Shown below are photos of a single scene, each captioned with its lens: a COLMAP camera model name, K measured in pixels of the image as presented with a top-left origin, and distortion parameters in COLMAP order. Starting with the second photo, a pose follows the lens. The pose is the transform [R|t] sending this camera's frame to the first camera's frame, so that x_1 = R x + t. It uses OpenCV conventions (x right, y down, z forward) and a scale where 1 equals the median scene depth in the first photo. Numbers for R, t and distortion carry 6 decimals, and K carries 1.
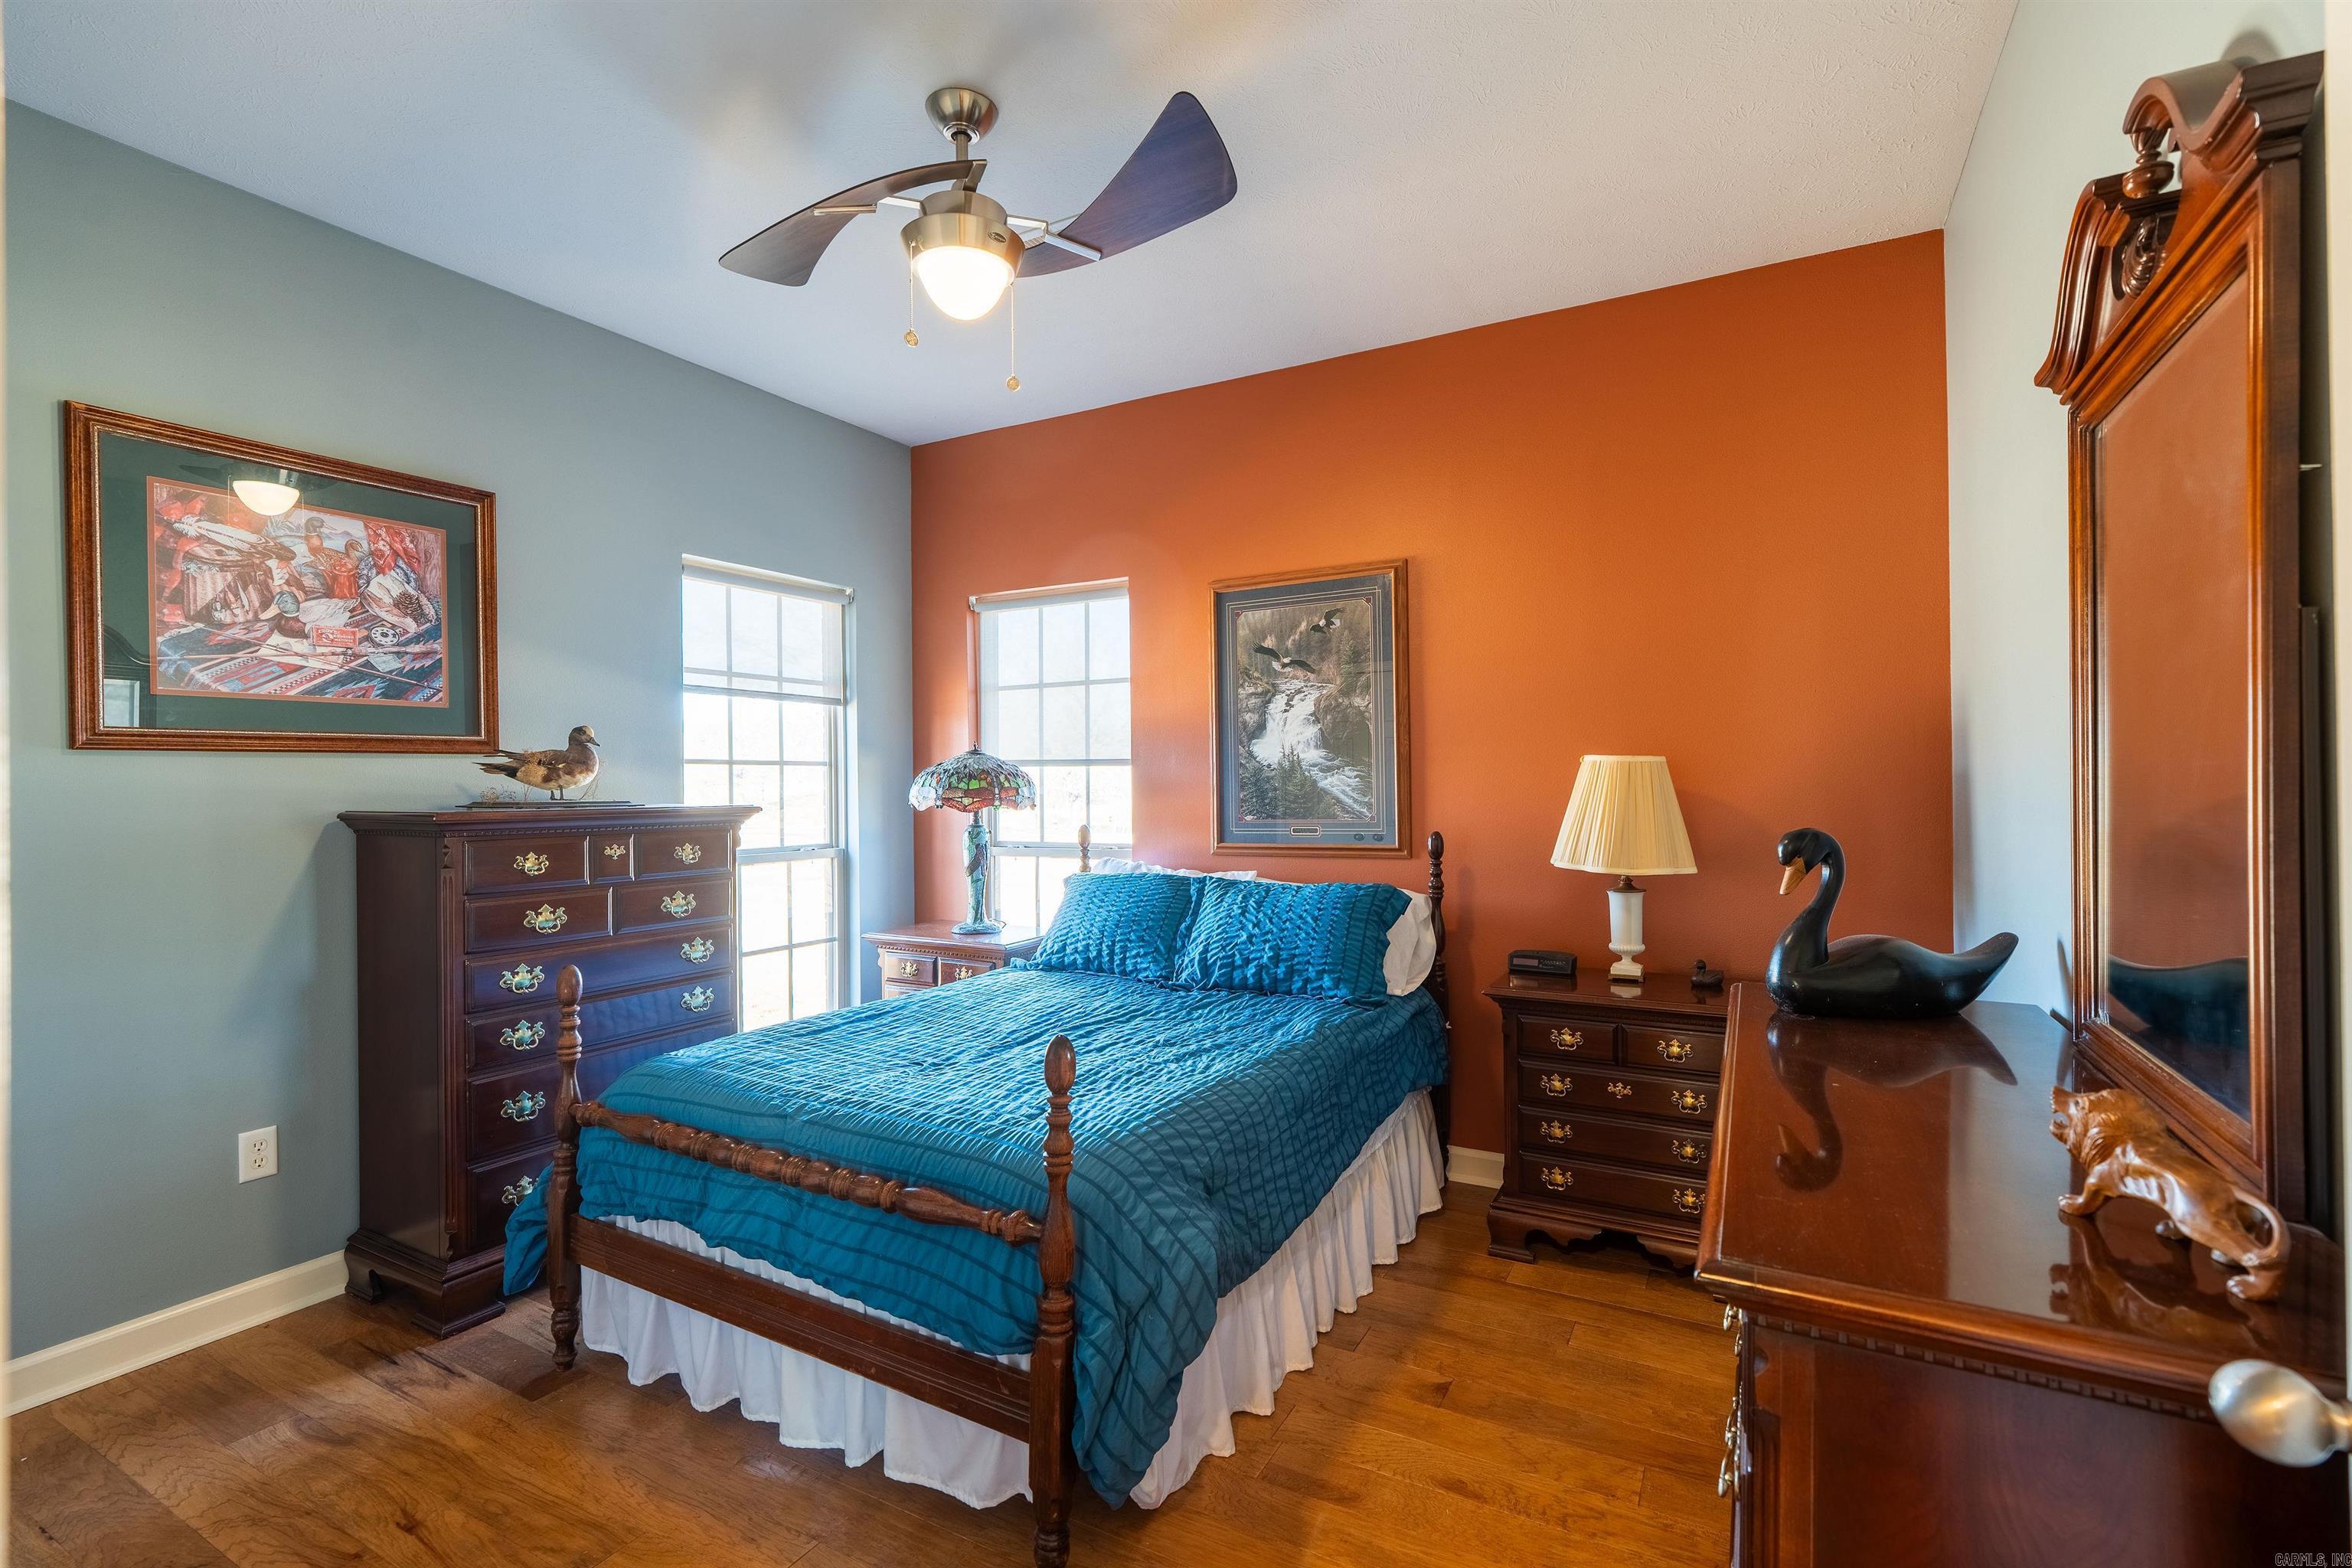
lens RADIAL K [[1052.4, 0, 1173.2], [0, 1052.4, 784.6], [0, 0, 1]] dist [-0.007447, 0.002783]
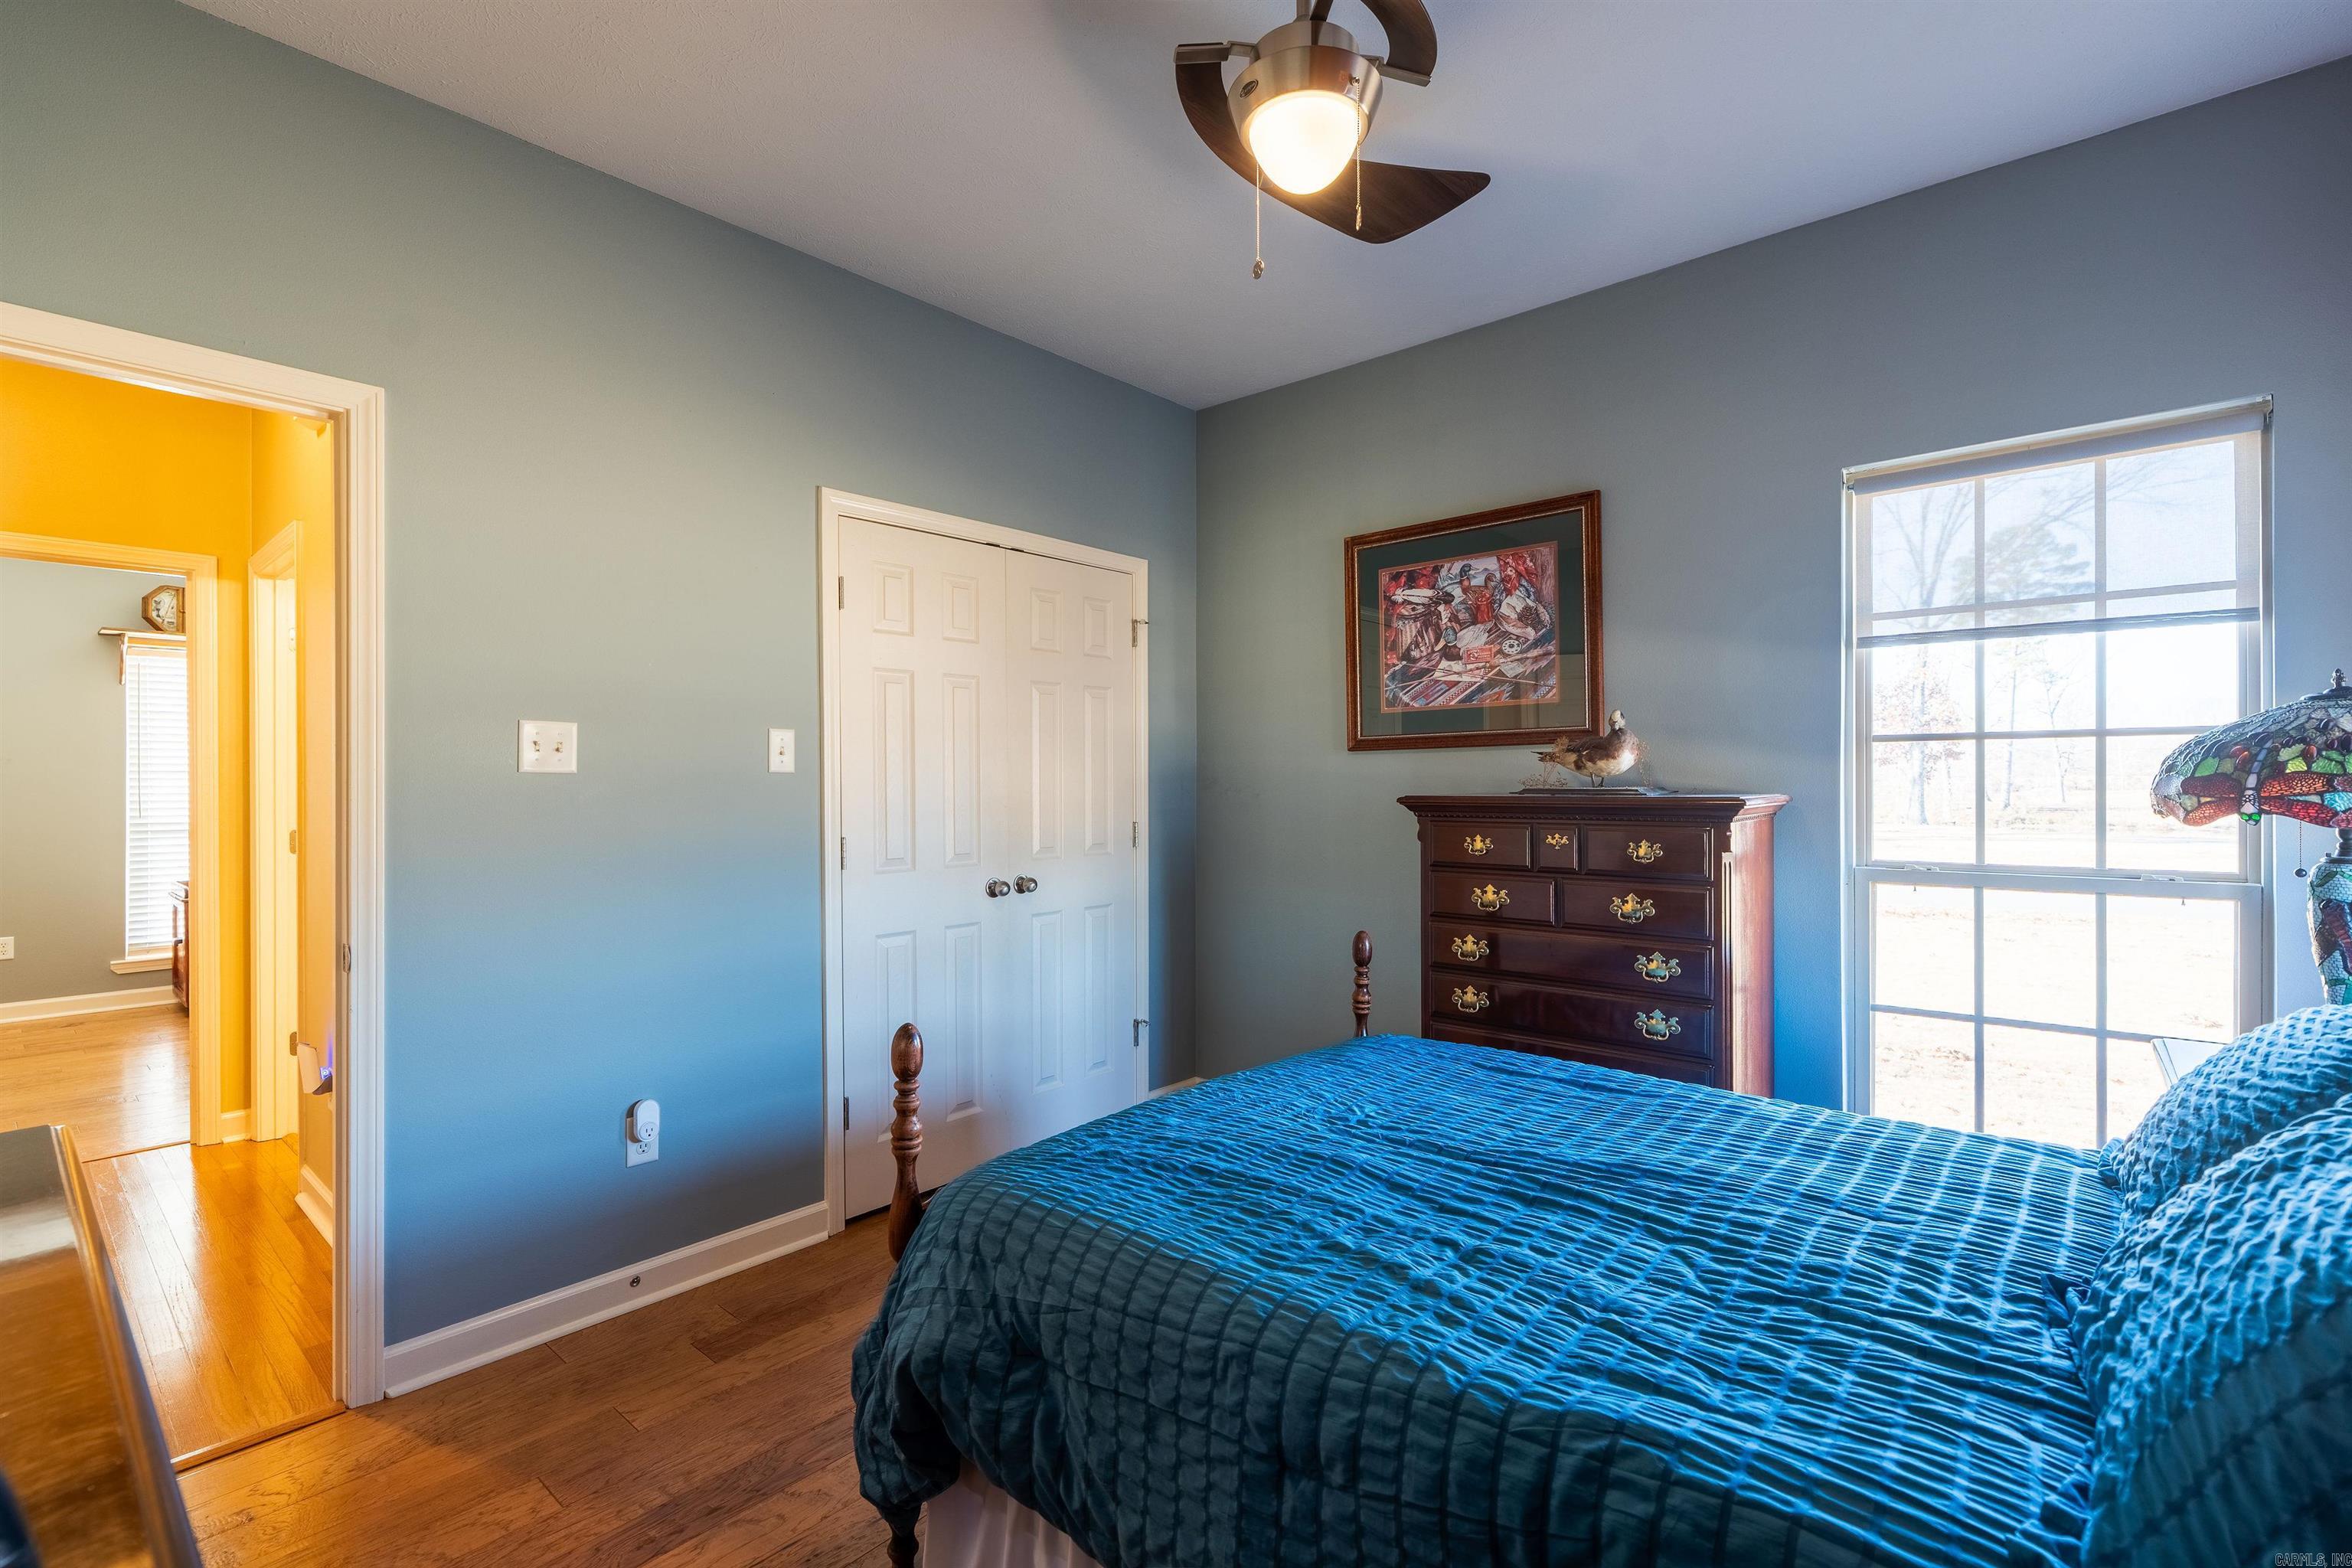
lens RADIAL K [[1052.4, 0, 1174.1], [0, 1052.4, 780.2], [0, 0, 1]] dist [-0.007447, 0.002783]
pose [[-0.205208, 0.007755, -0.978688, 0.590152], [0.007386, 0.999952, 0.006375, -0.001003], [0.978690, -0.005921, -0.205256, 1.035554]]
